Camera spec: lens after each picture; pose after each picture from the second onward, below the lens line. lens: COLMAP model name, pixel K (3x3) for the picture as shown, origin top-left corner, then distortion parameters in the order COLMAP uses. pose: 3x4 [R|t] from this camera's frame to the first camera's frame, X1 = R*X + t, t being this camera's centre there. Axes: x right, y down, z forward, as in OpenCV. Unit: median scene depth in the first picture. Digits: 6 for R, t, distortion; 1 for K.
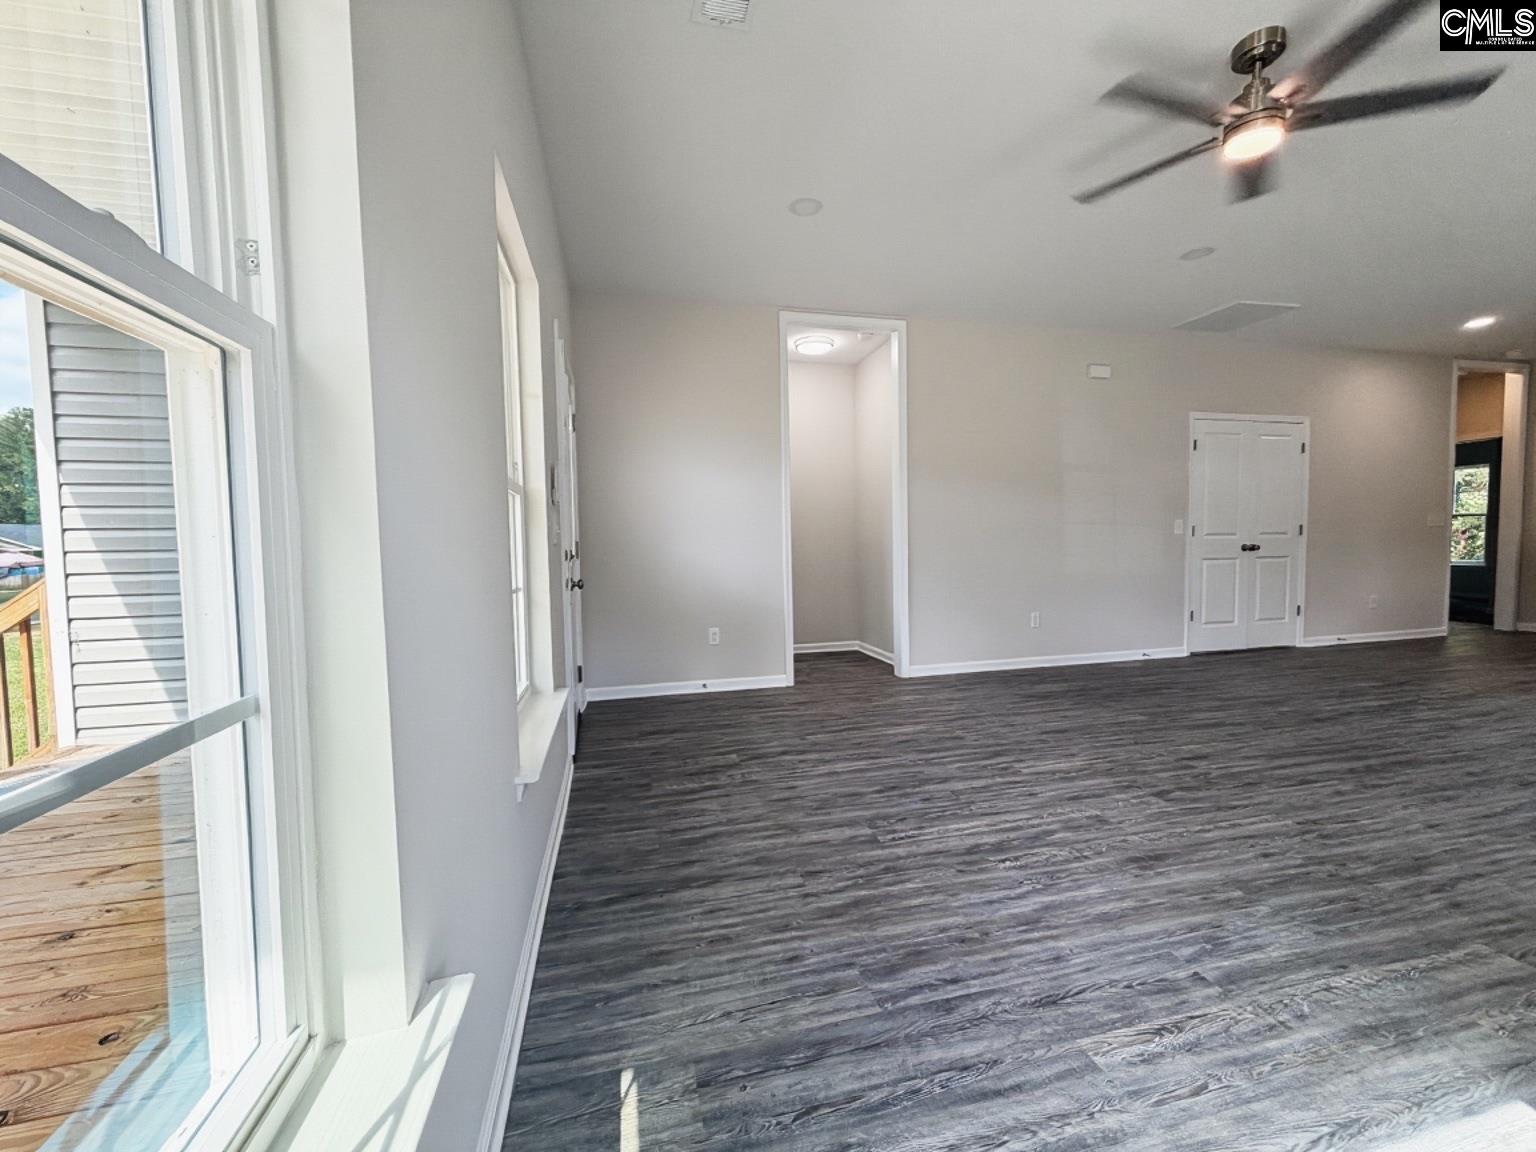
lens RADIAL K [[613.0, 0, 755.4], [0, 613.0, 590.0], [0, 0, 1]] dist [0.002162, -0.000537]
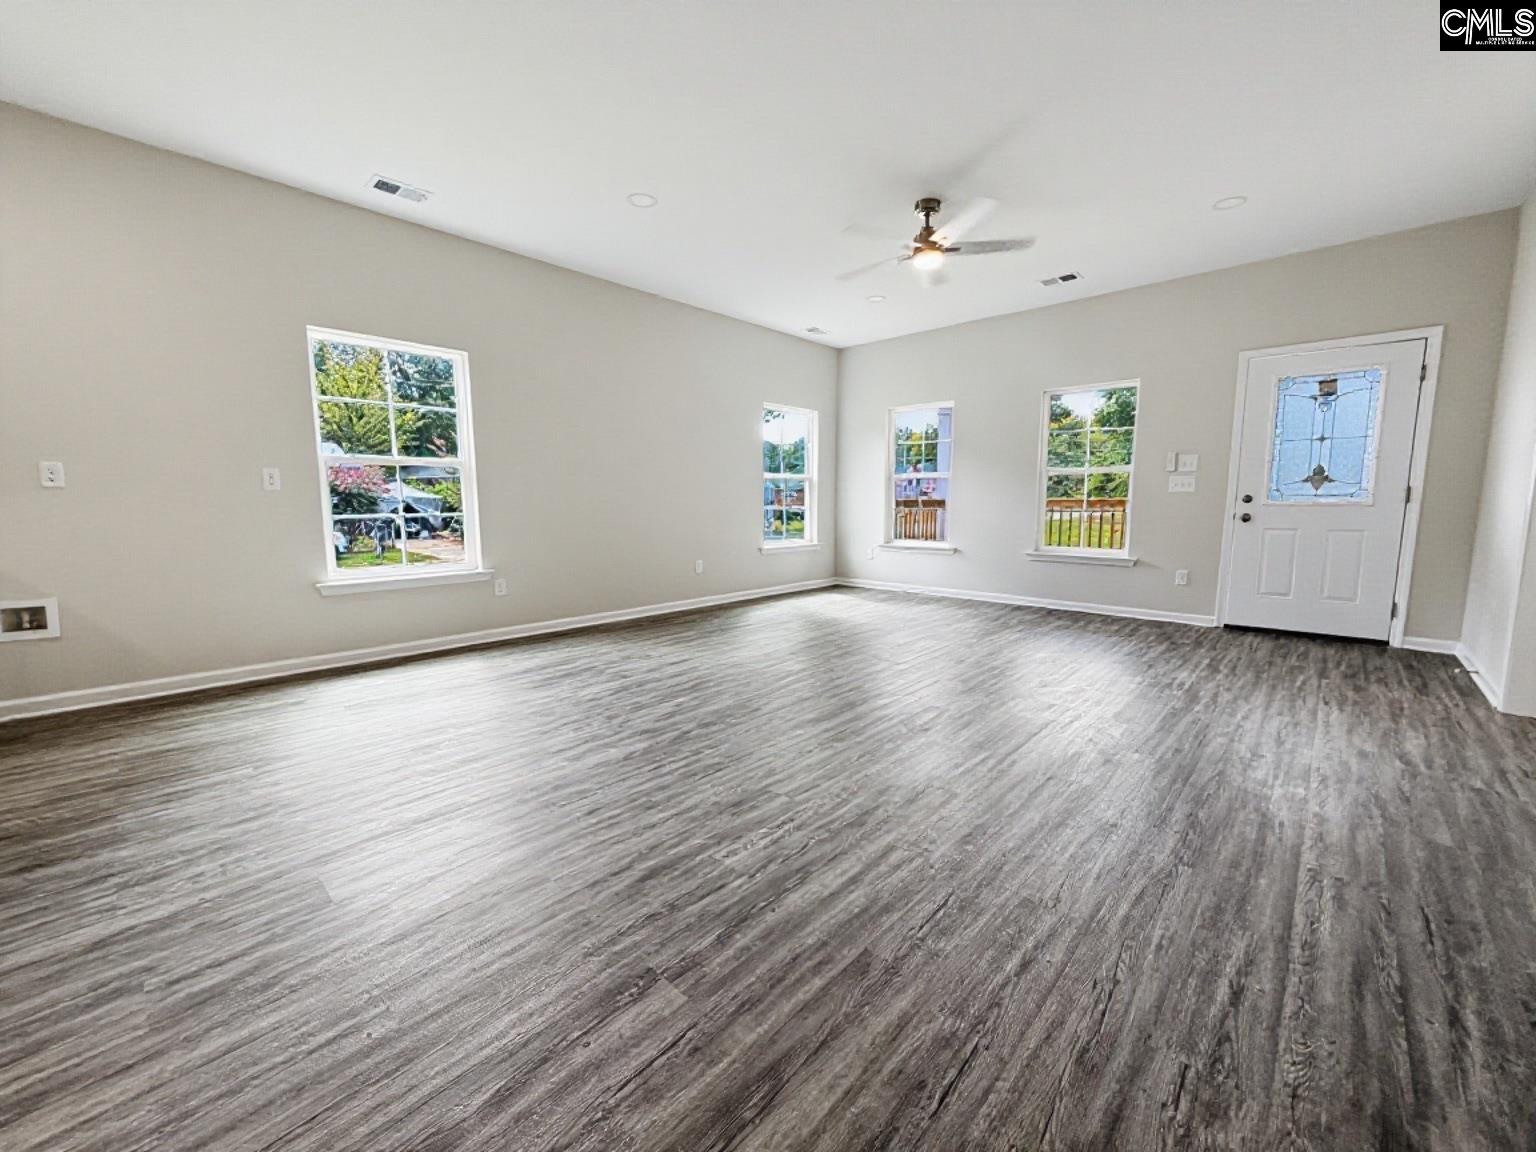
lens RADIAL K [[613.0, 0, 765.6], [0, 613.0, 579.4], [0, 0, 1]] dist [0.002162, -0.000537]
pose [[-0.835775, 0.087396, -0.542072, 1.589063], [-0.026205, 0.979777, 0.198369, -0.132981], [0.548447, 0.179997, -0.816583, 1.655089]]
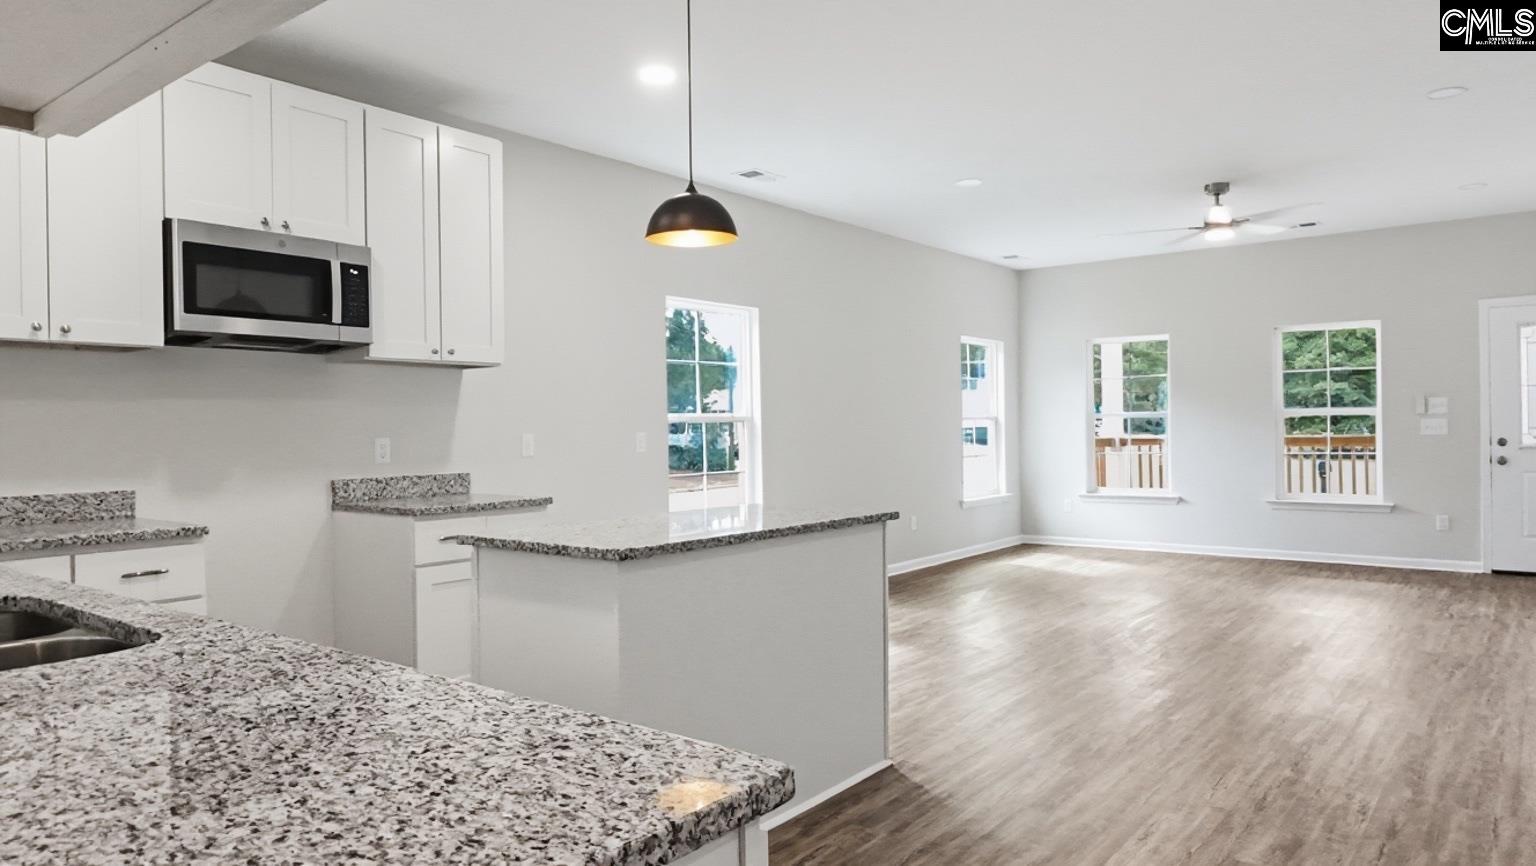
lens RADIAL K [[990.1, 0, 776.7], [0, 990.1, 426.4], [0, 0, 1]] dist [0.003306, 0.000403]
pose [[-0.781192, 0.028021, -0.623661, 2.727195], [-0.019097, 0.997452, 0.068735, -0.234575], [0.623998, 0.065605, -0.778667, 1.831603]]
